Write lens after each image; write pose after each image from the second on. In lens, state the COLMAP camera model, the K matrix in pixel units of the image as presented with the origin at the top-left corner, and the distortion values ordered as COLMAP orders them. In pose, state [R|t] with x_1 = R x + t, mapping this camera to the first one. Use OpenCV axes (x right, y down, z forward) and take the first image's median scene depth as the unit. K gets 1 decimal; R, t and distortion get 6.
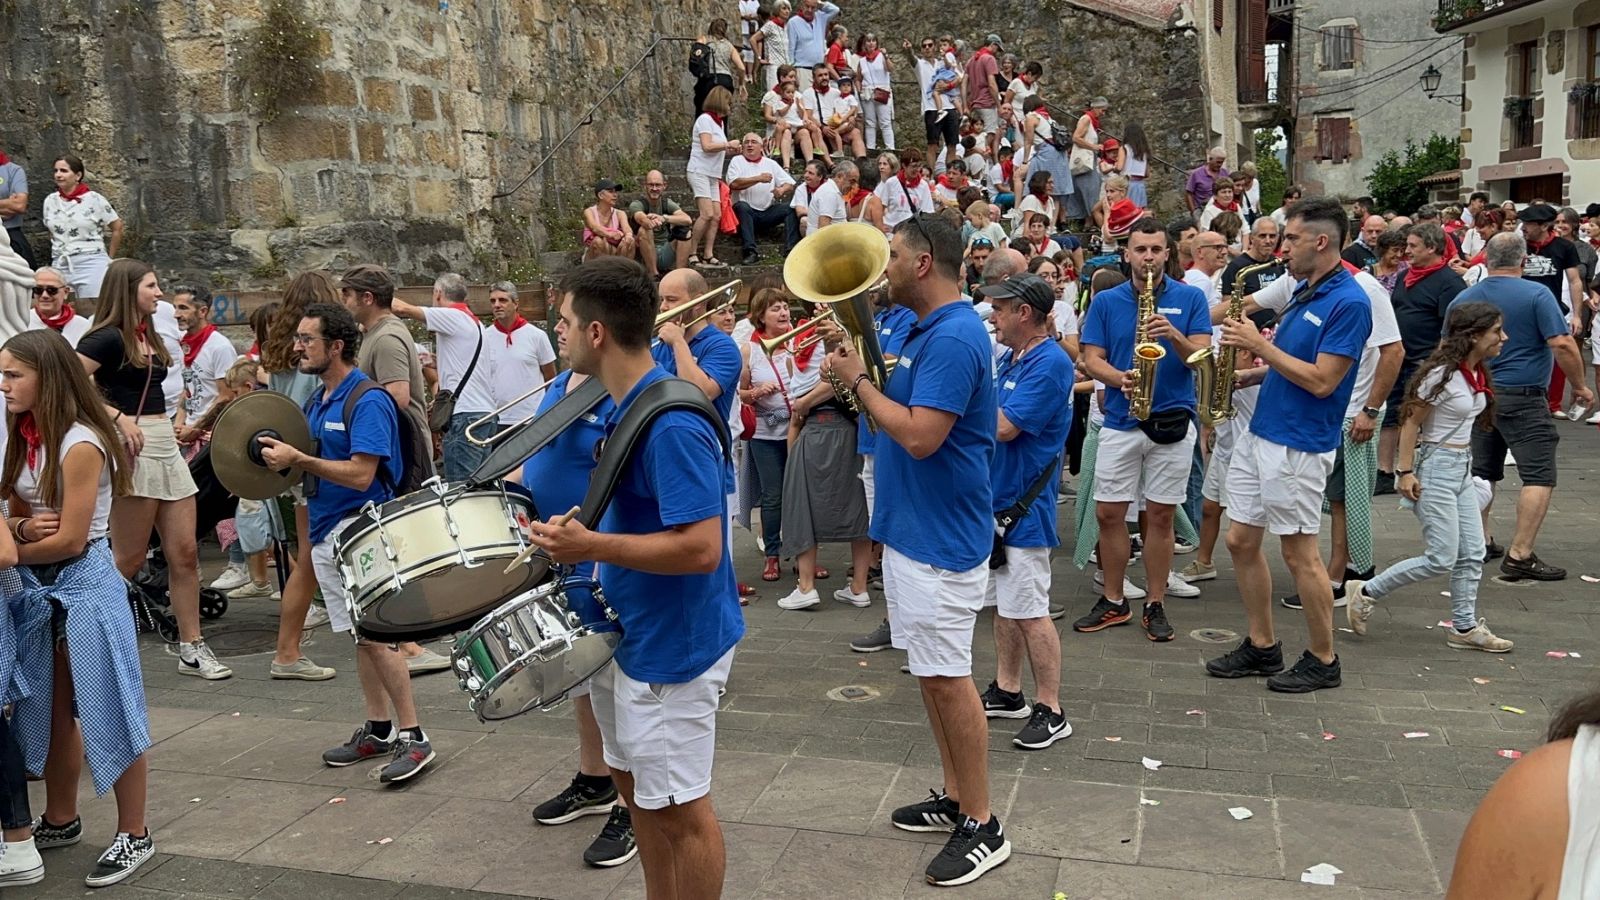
lens RADIAL K [[1395.8, 0, 800.0], [0, 1395.8, 450.0], [0, 0, 1]] dist [0.115835, -0.212635]
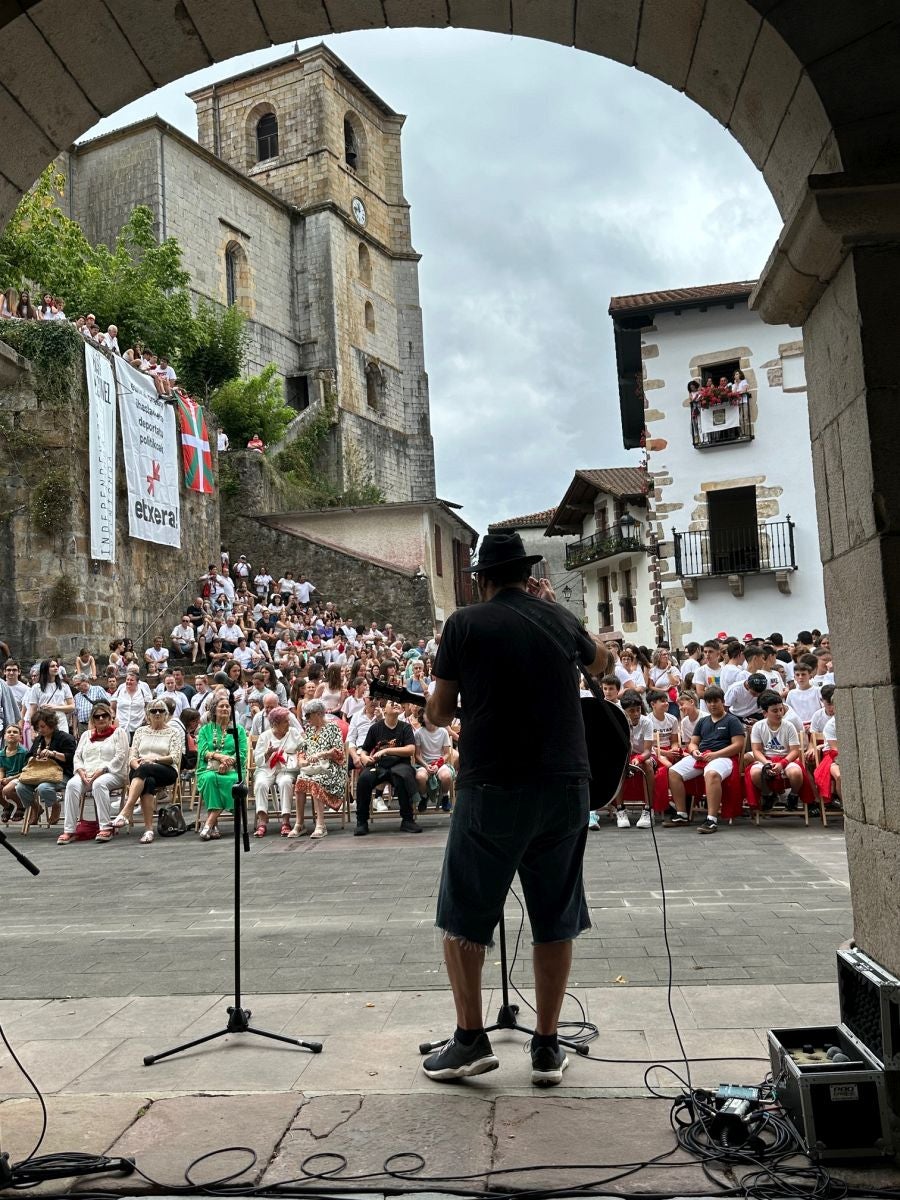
lens RADIAL K [[1045.5, 0, 450.0], [0, 1045.5, 600.0], [0, 0, 1]] dist [0.254308, -0.594232]
pose [[0.980158, 0.012571, 0.197820, -0.026388], [0.032212, 0.974619, -0.221539, 0.181972], [-0.195584, 0.223515, 0.954876, -0.967744]]
